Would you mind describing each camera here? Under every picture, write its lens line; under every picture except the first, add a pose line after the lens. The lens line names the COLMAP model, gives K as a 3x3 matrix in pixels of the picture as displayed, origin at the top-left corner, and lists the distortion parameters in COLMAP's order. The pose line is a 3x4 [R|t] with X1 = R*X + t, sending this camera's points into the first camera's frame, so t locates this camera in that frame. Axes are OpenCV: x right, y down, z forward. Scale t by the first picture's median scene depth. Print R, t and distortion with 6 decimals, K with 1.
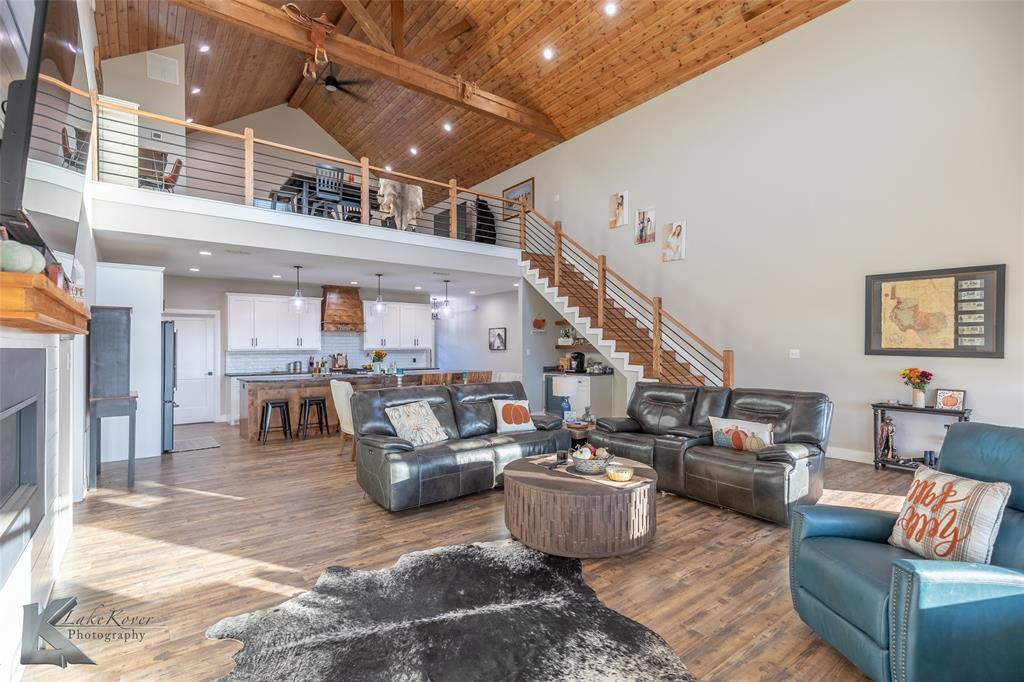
lens RADIAL K [[477.1, 0, 512.0], [0, 477.1, 341.0], [0, 0, 1]] dist [0.039968, 0.000107]
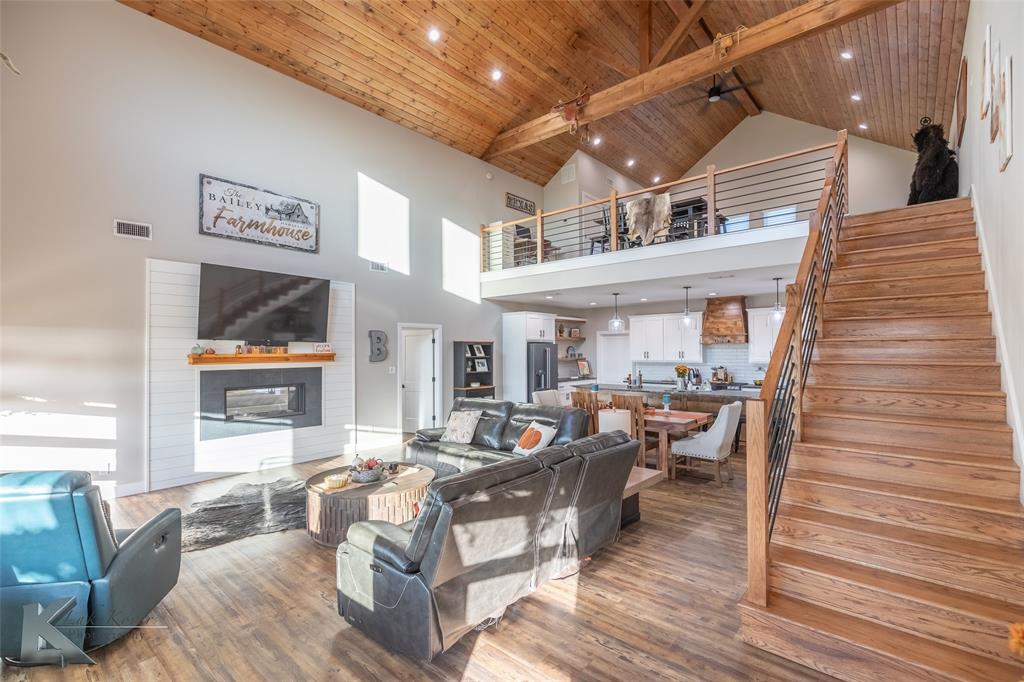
lens RADIAL K [[477.1, 0, 512.0], [0, 477.1, 341.0], [0, 0, 1]] dist [0.039968, 0.000107]
pose [[0.201883, -0.012857, -0.979325, 0.689520], [0.009957, 0.999889, -0.011075, -0.028010], [0.979359, -0.007515, 0.201988, 0.535459]]
